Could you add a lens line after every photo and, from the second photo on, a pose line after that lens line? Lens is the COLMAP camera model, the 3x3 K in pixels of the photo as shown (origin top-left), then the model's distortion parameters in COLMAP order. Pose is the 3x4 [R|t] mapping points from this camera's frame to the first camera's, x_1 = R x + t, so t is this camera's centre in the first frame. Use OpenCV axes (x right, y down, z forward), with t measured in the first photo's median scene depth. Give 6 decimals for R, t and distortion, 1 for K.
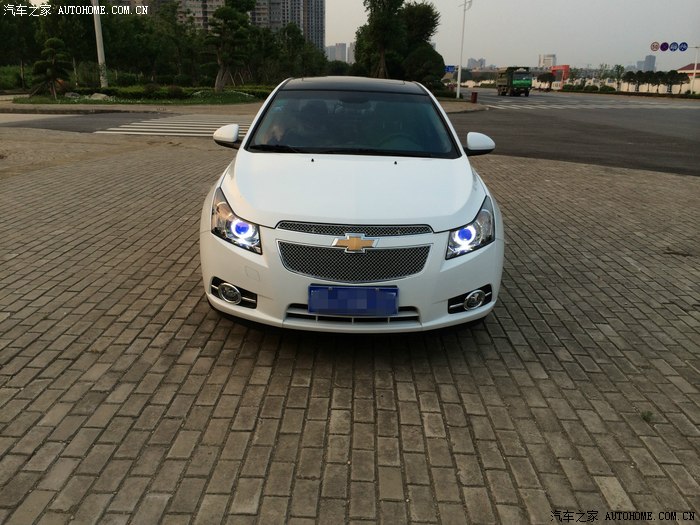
lens RADIAL K [[601.3, 0, 355.8], [0, 601.3, 267.9], [0, 0, 1]] dist [0.076835, -0.113436]
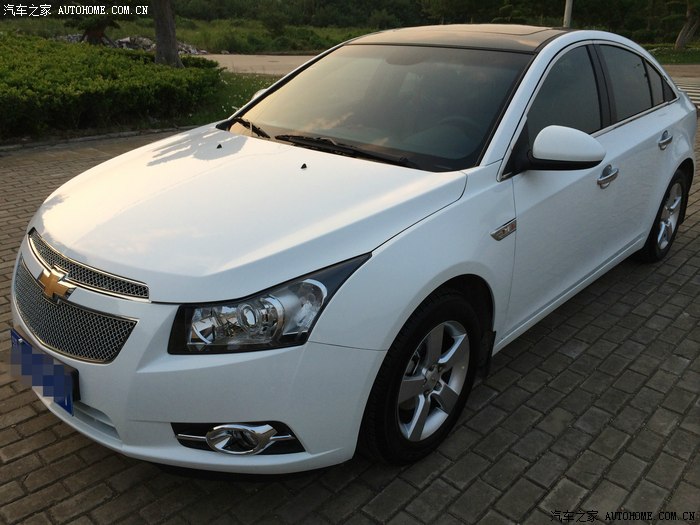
lens RADIAL K [[599.3, 0, 356.2], [0, 599.3, 267.3], [0, 0, 1]] dist [0.074041, -0.107076]
pose [[0.737886, 0.239204, -0.631115, 0.381119], [-0.198593, 0.970642, 0.135700, -0.125559], [0.645047, 0.025204, 0.763727, 0.430721]]
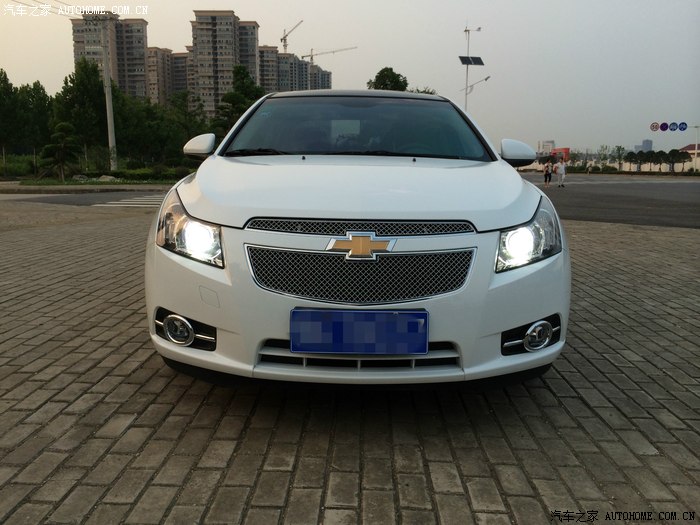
lens RADIAL K [[601.3, 0, 355.8], [0, 601.3, 267.9], [0, 0, 1]] dist [0.076835, -0.113436]
pose [[0.999852, -0.012863, -0.011430, 0.000189], [0.011188, 0.990626, -0.136145, 0.044648], [0.013074, 0.135997, 0.990623, 0.206847]]
